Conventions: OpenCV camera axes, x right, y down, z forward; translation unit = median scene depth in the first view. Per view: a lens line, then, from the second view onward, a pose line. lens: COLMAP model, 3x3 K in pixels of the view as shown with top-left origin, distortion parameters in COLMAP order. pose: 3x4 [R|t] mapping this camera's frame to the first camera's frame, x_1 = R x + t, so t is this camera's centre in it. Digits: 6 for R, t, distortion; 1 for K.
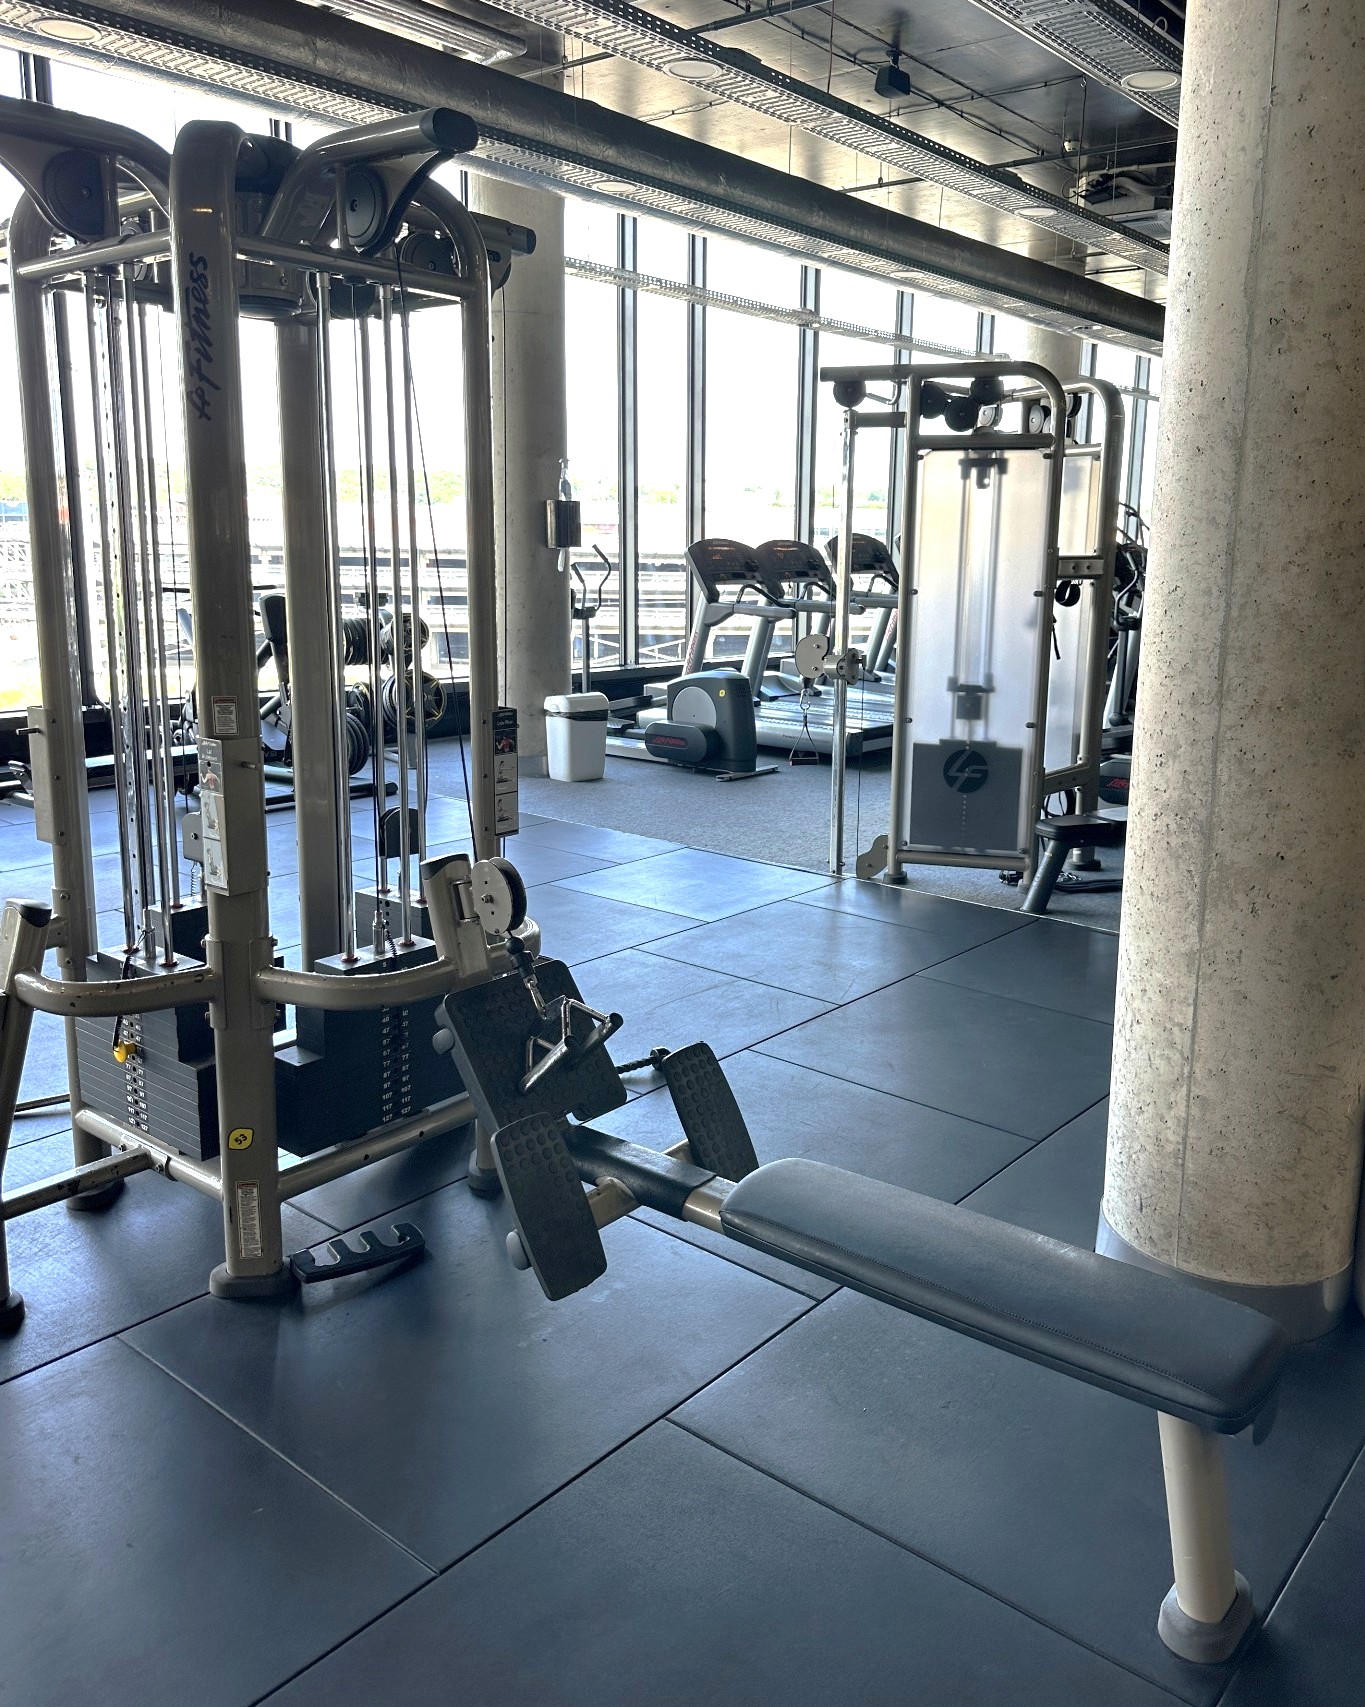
lens RADIAL K [[1388.1, 0, 688.9], [0, 1388.1, 802.2], [0, 0, 1]] dist [0.038371, -0.055076]
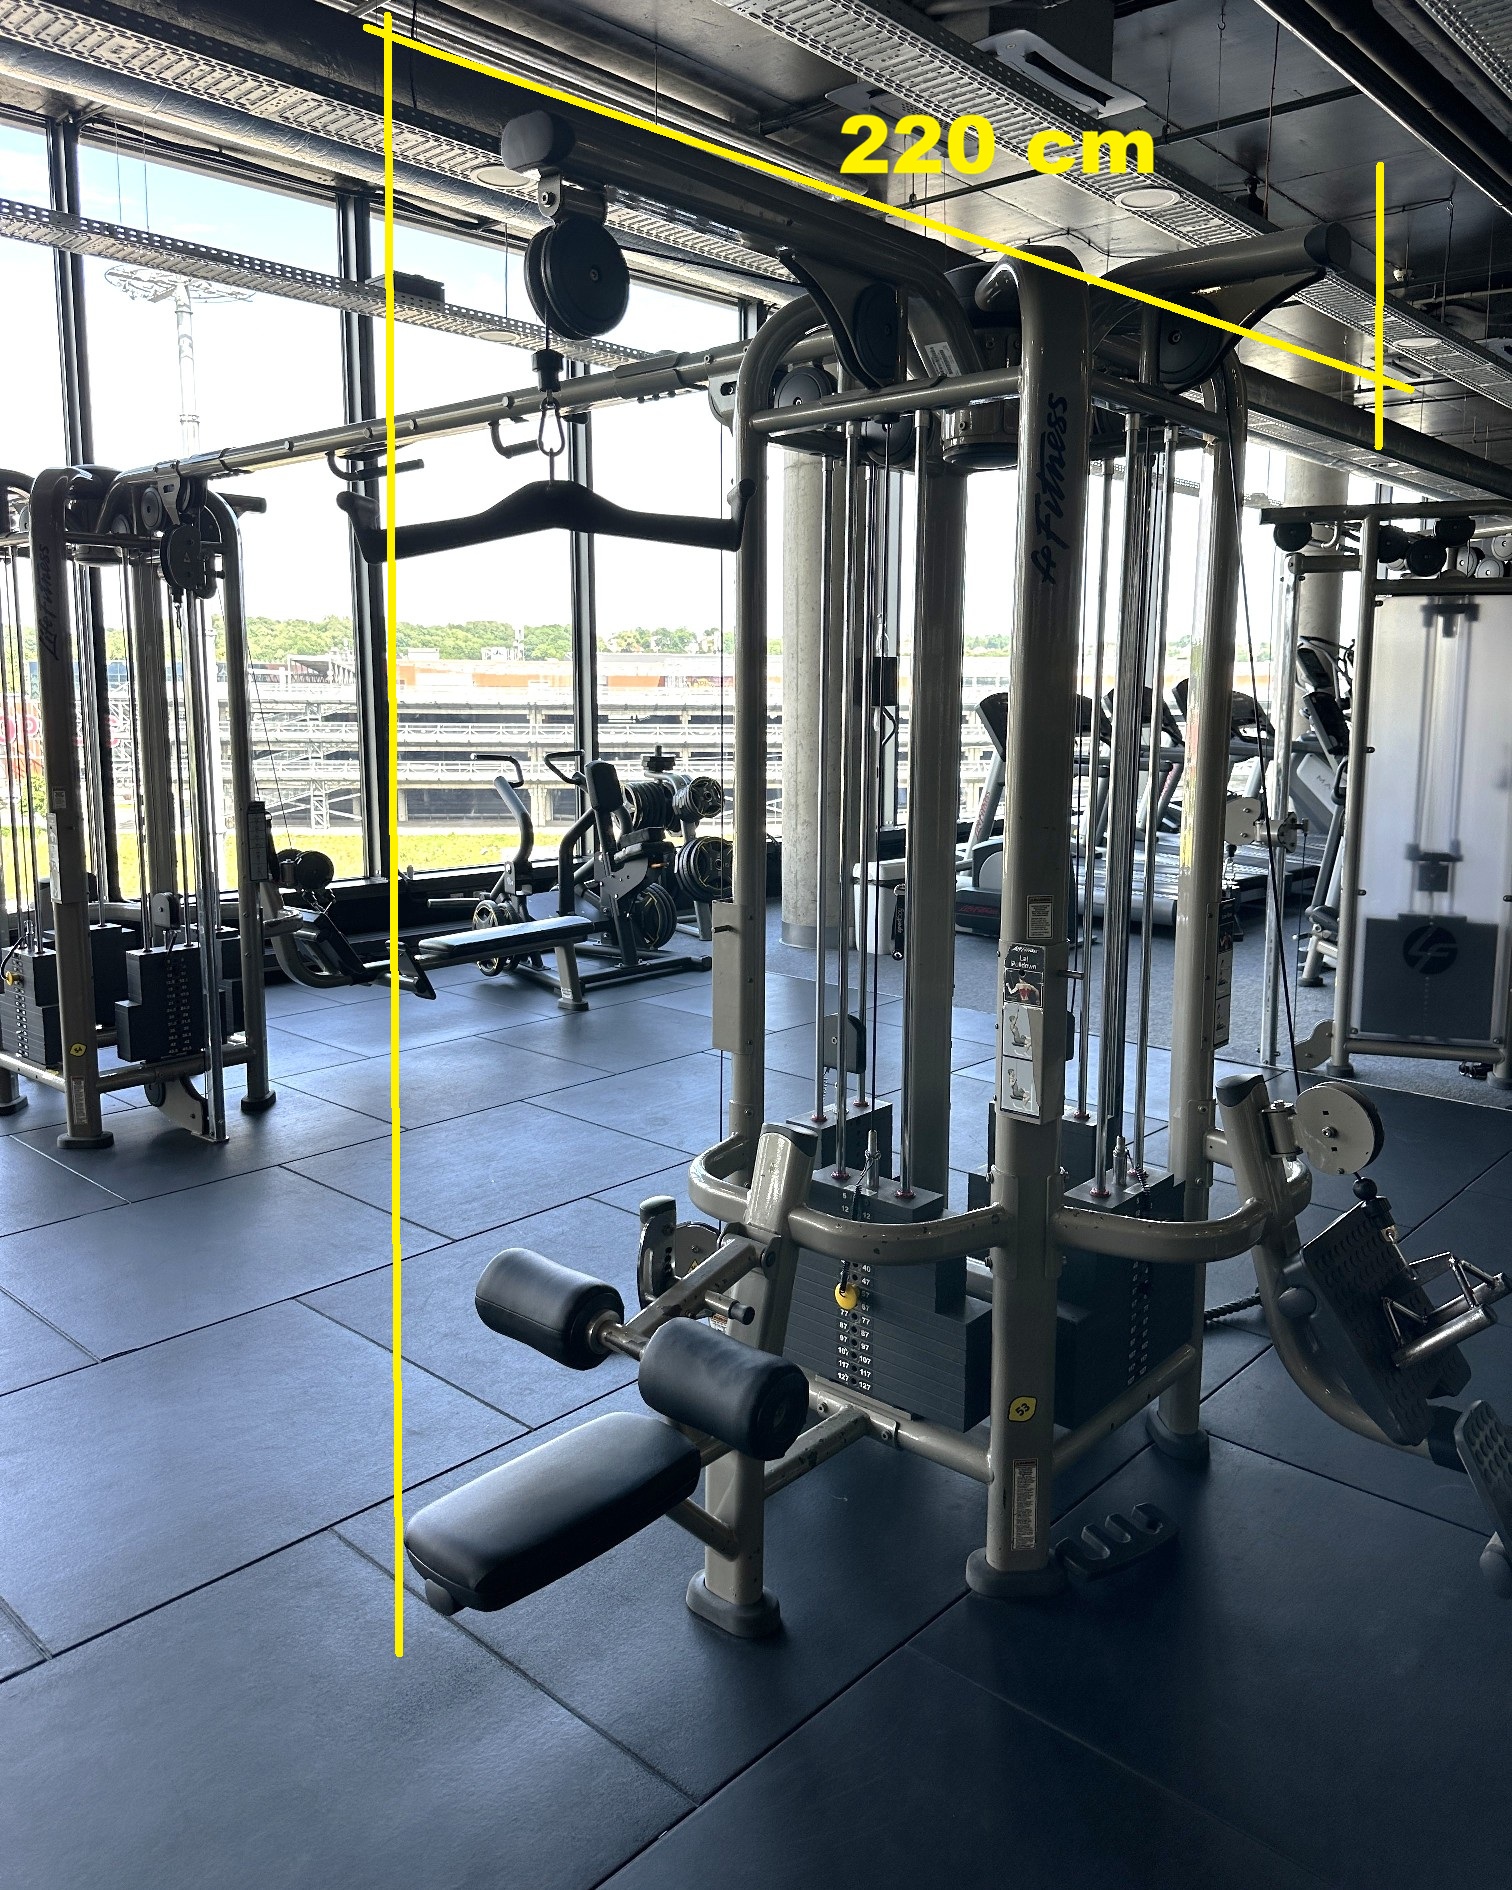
lens RADIAL K [[1447.5, 0, 736.4], [0, 1447.5, 889.6], [0, 0, 1]] dist [0.141880, -0.277730]
pose [[0.998616, -0.002802, -0.052515, -0.470785], [0.000142, 0.998720, -0.050583, -0.032848], [0.052589, 0.050506, 0.997338, 0.077938]]
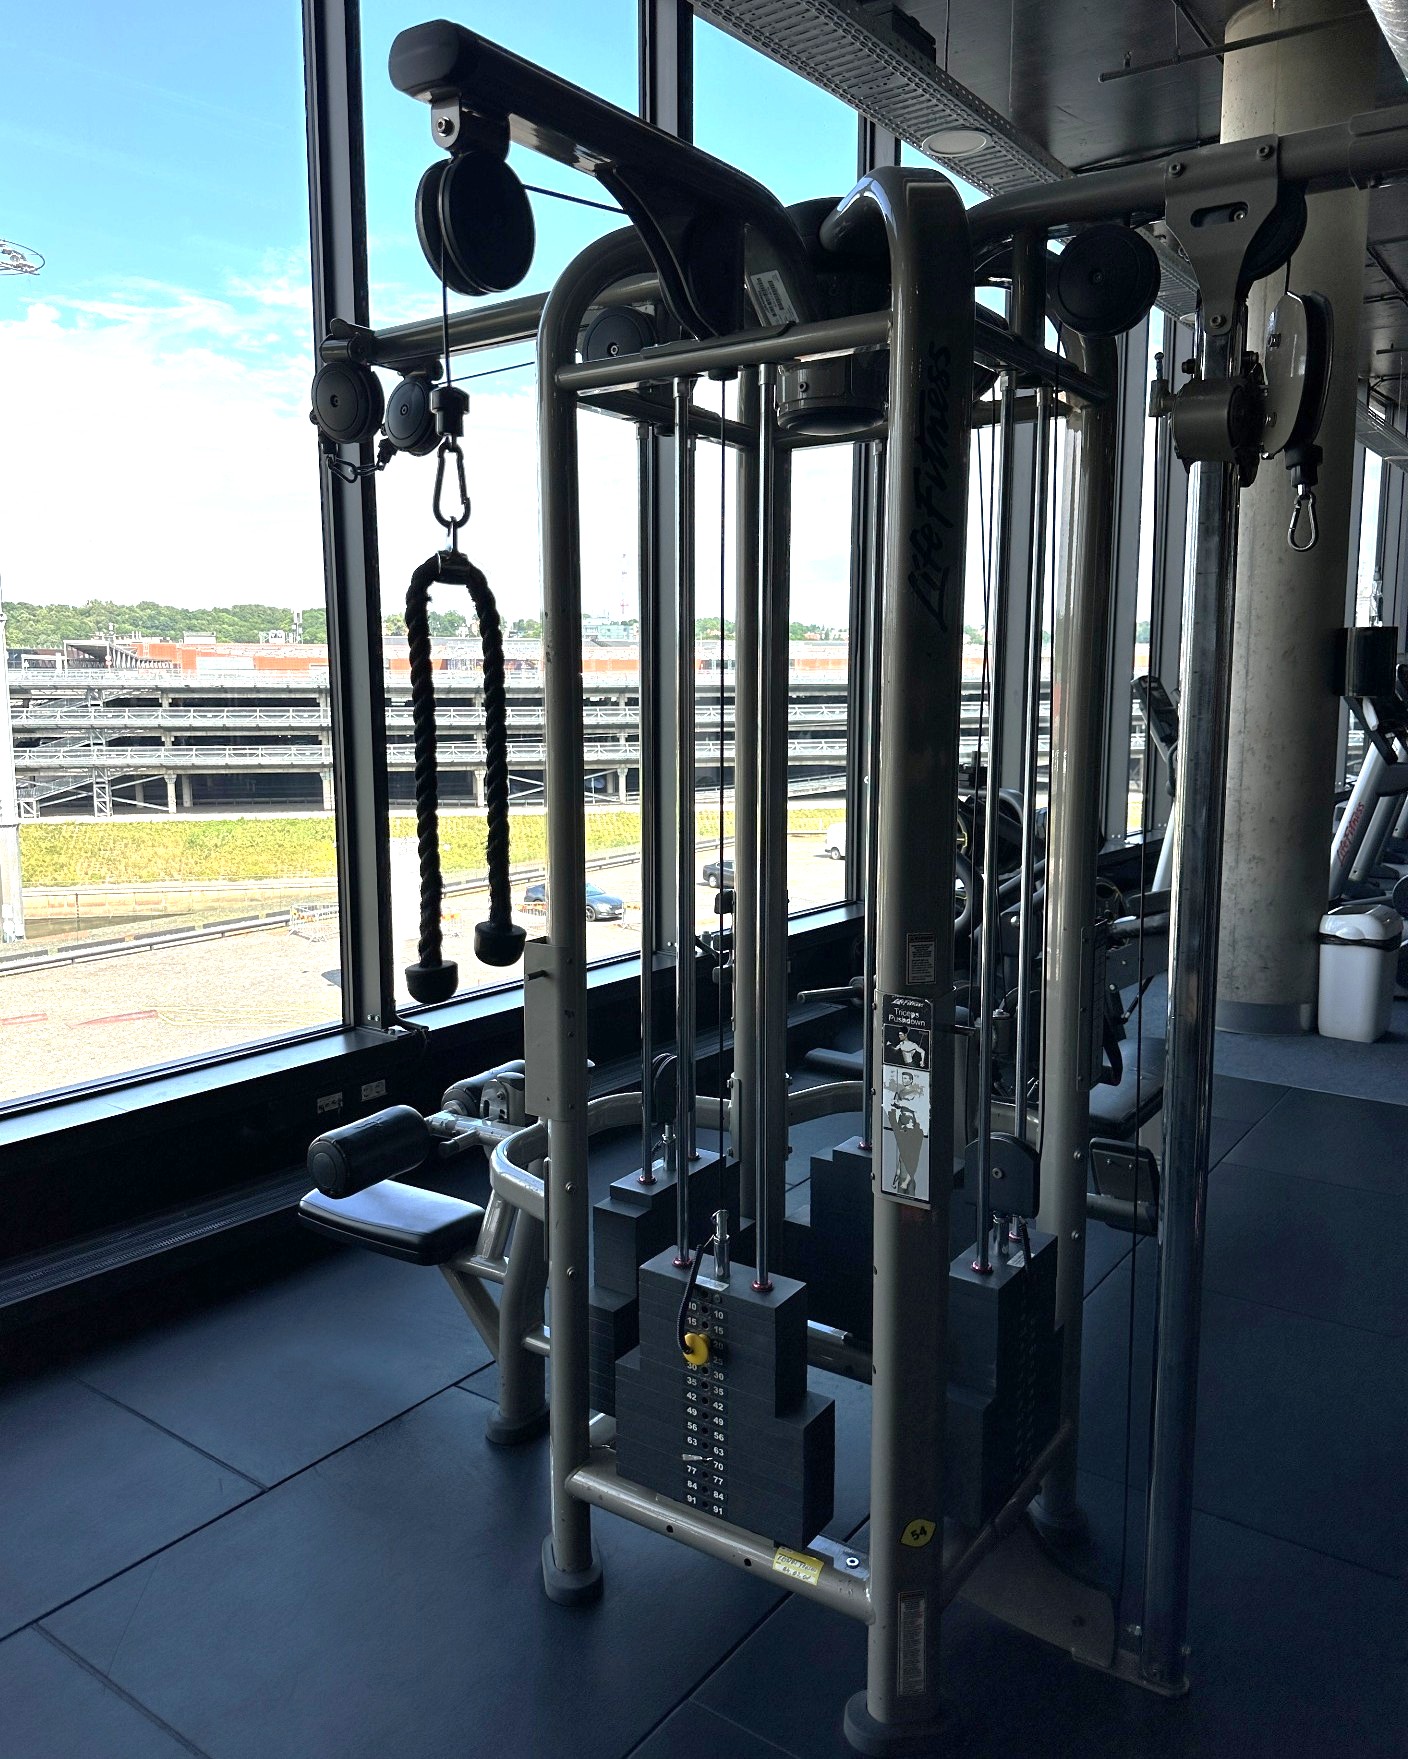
lens RADIAL K [[1401.8, 0, 731.5], [0, 1401.8, 878.7], [0, 0, 1]] dist [0.022579, -0.006652]
pose [[0.995777, -0.024628, 0.088445, -0.494714], [0.028240, 0.998808, -0.039824, -0.080691], [-0.087359, 0.042153, 0.995285, 0.269006]]
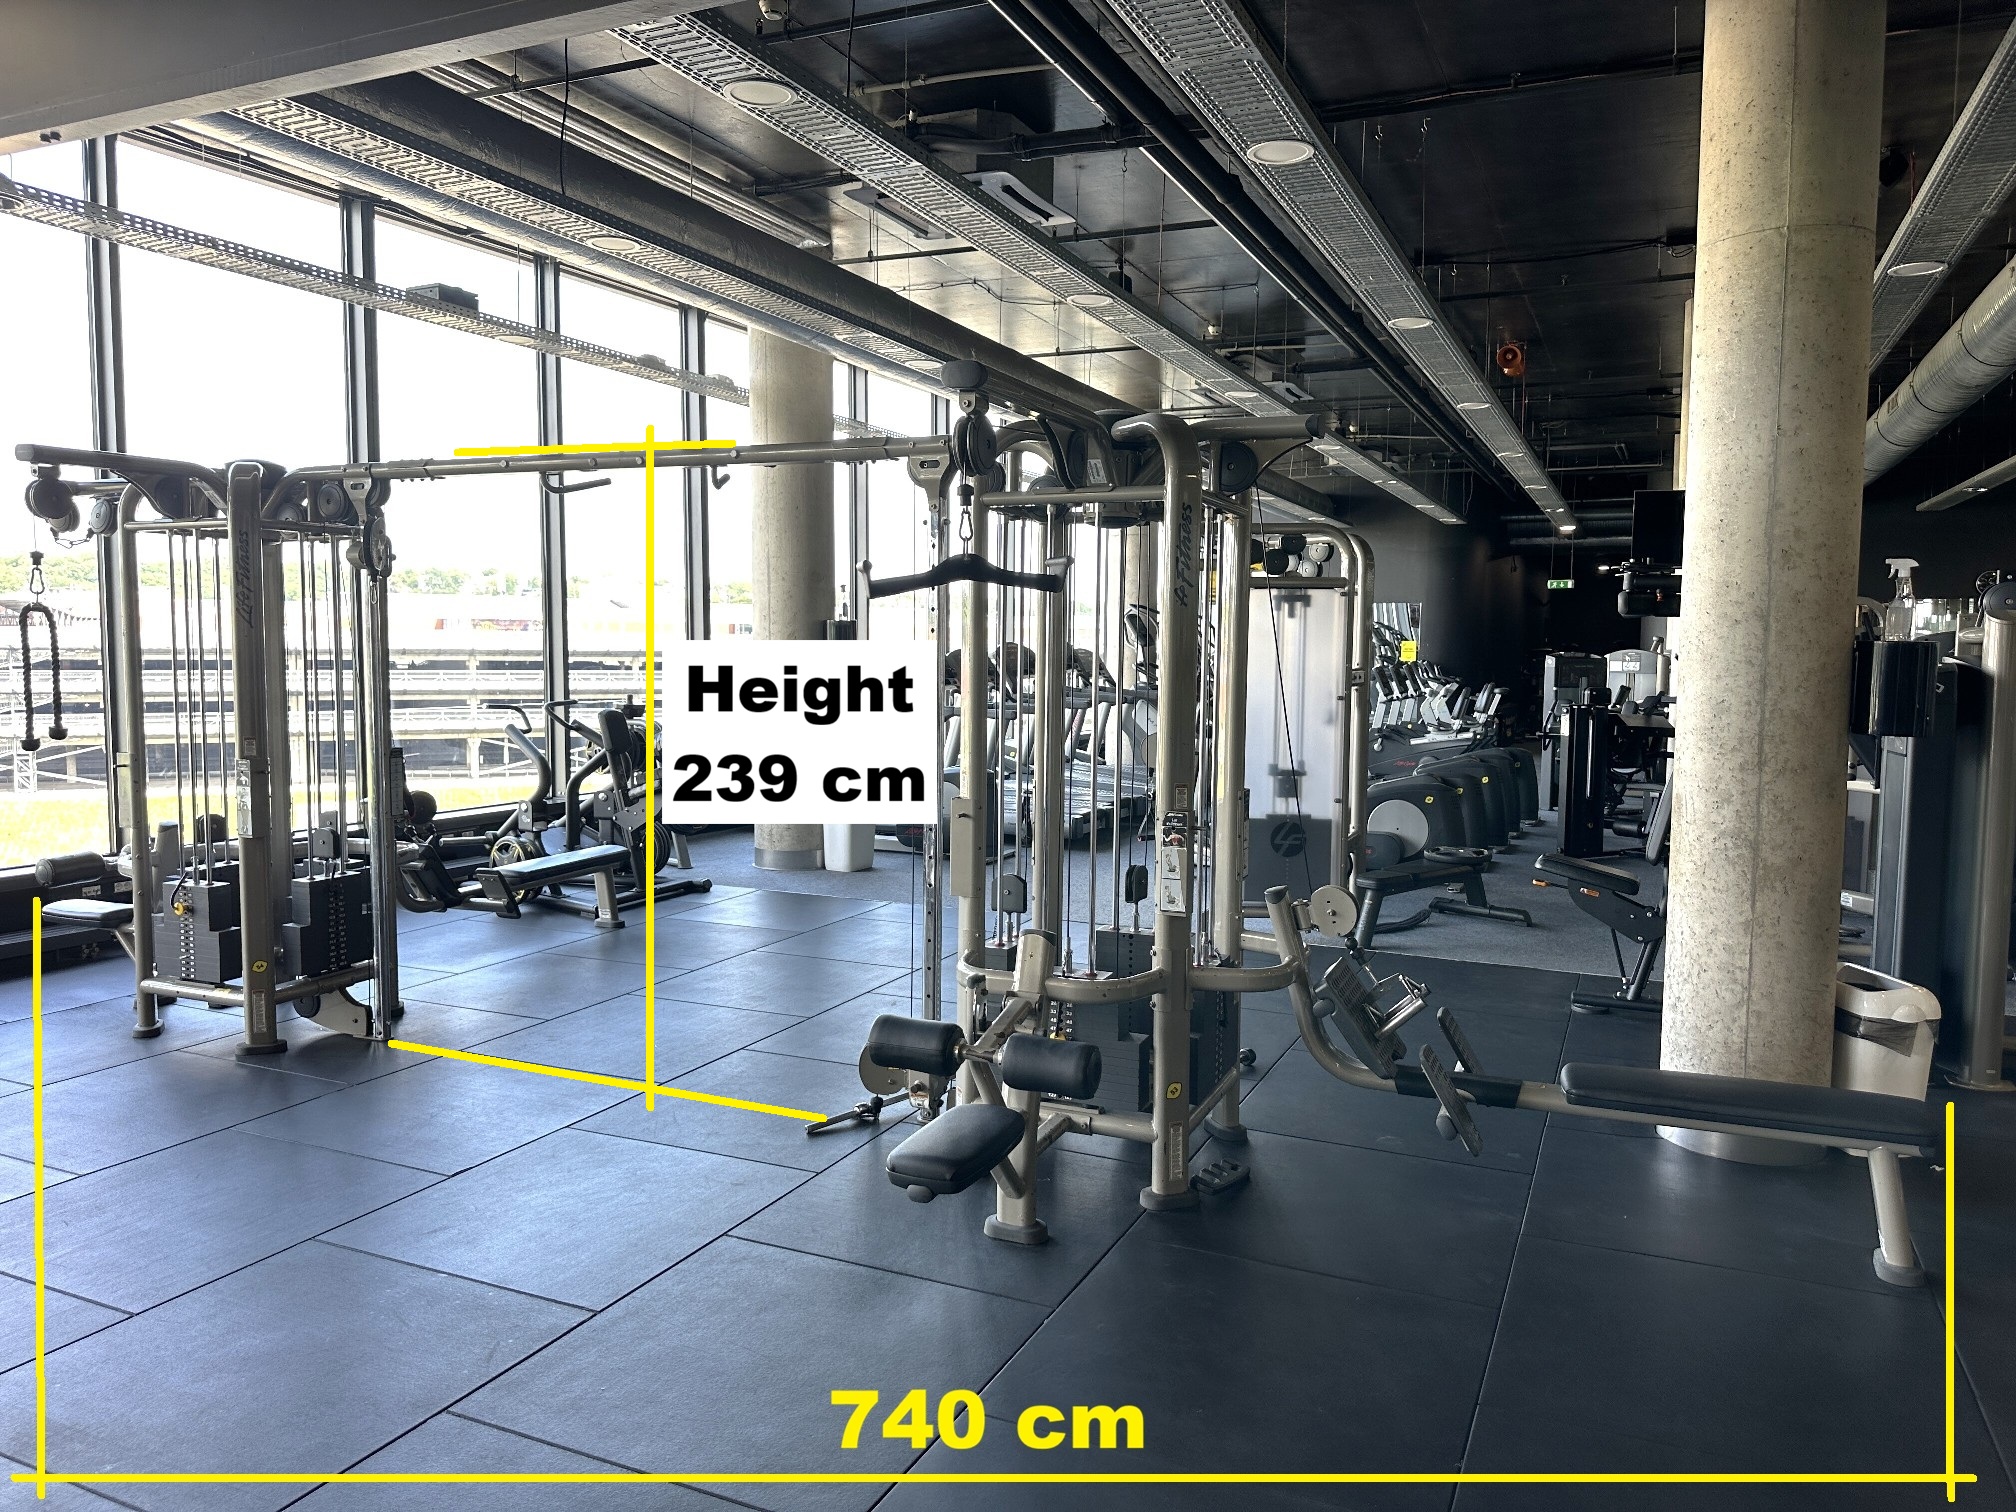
lens RADIAL K [[1416.4, 0, 1008.0], [0, 1416.4, 756.0], [0, 0, 1]] dist [0.149182, -0.258887]
pose [[0.966168, -0.025925, 0.256608, -0.898815], [0.052265, 0.993973, -0.096366, 0.032875], [-0.252563, 0.106517, 0.961699, -0.430391]]
